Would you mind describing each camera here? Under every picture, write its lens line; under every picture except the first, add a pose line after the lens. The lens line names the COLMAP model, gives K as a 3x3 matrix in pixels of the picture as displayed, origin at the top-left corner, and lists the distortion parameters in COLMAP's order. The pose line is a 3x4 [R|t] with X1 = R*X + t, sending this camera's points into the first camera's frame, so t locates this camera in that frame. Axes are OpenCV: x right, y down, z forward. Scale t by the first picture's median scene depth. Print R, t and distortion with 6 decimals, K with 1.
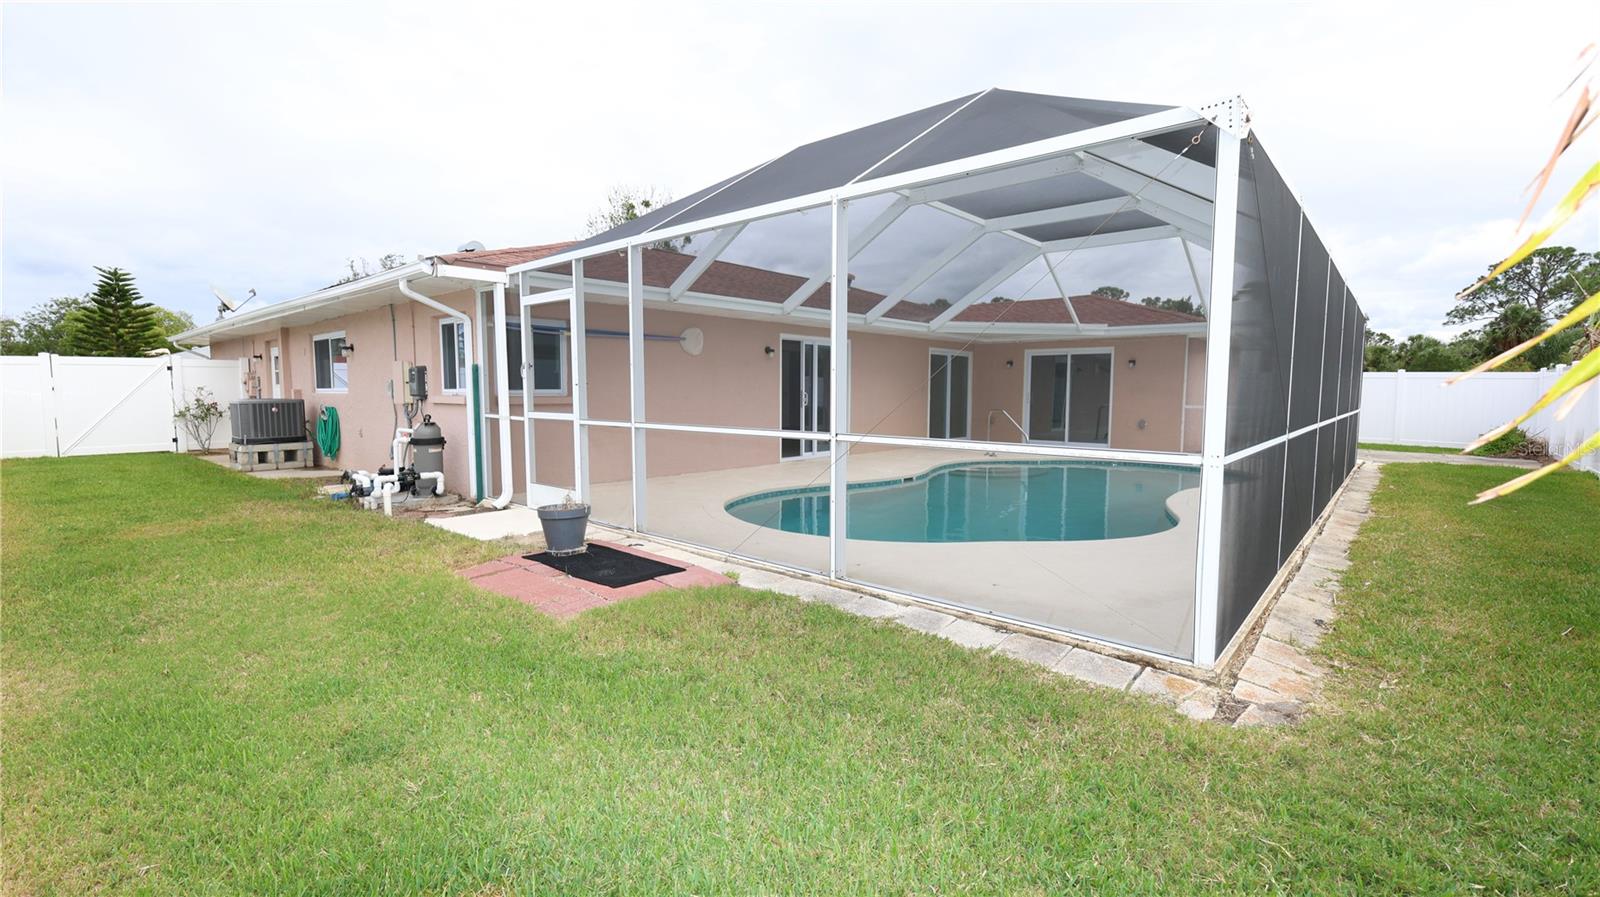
lens RADIAL K [[701.6, 0, 798.5], [0, 701.6, 452.1], [0, 0, 1]] dist [0.016897, -0.000075]
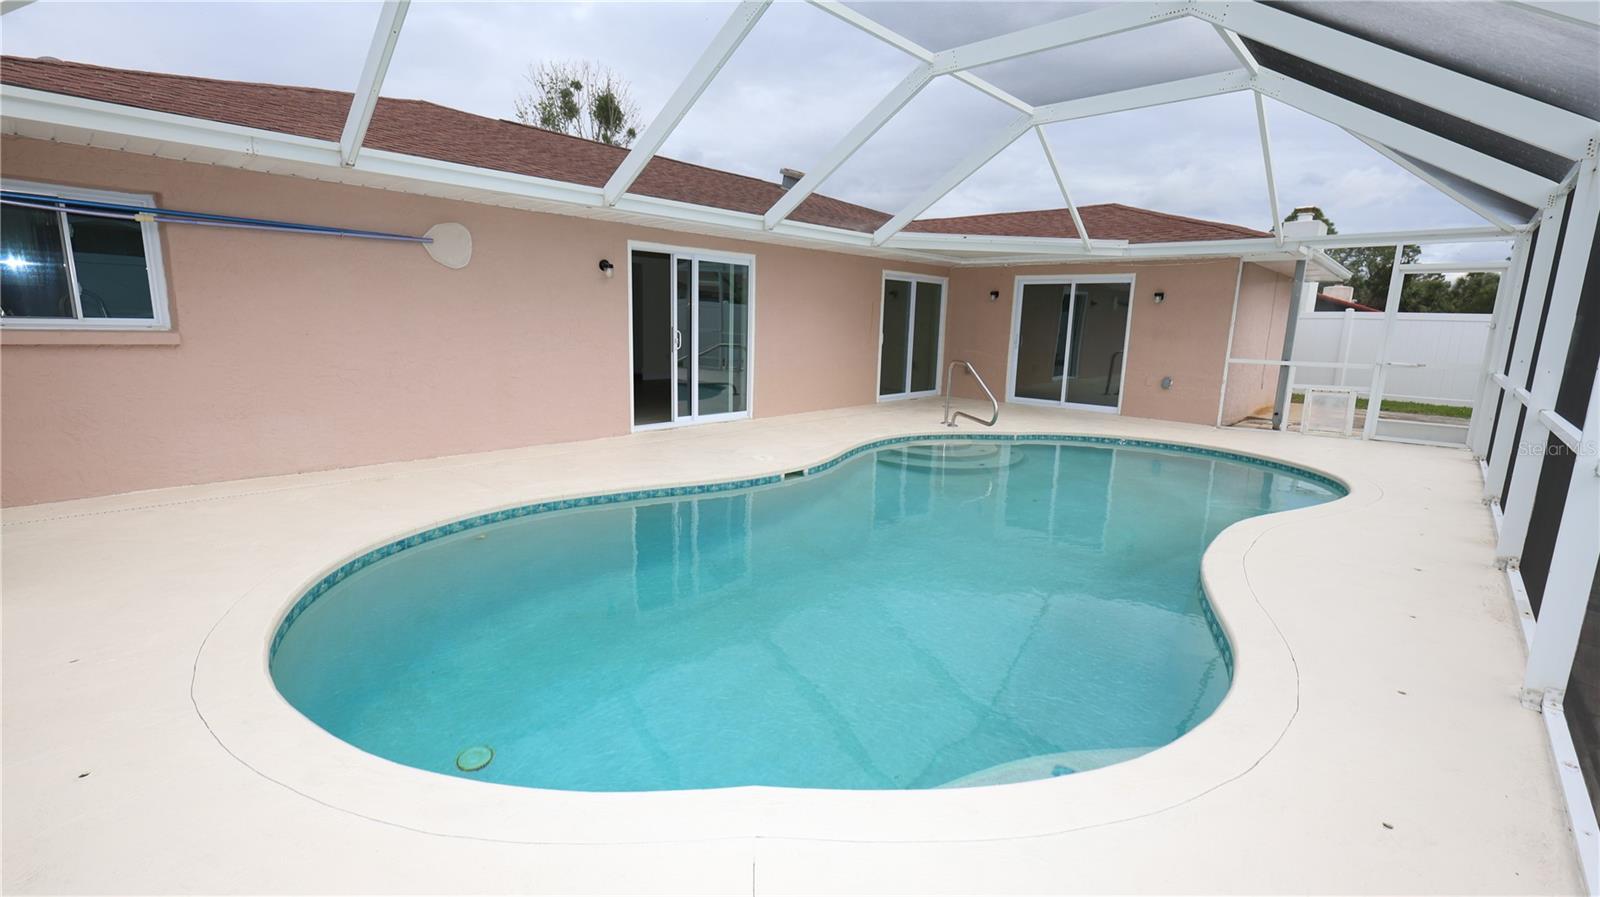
lens RADIAL K [[701.6, 0, 803.4], [0, 701.6, 448.8], [0, 0, 1]] dist [0.016897, -0.000075]
pose [[0.999524, 0.026532, -0.015758, 0.123083], [-0.024832, 0.994708, 0.099701, -0.034540], [0.018320, -0.099262, 0.994893, 0.255424]]
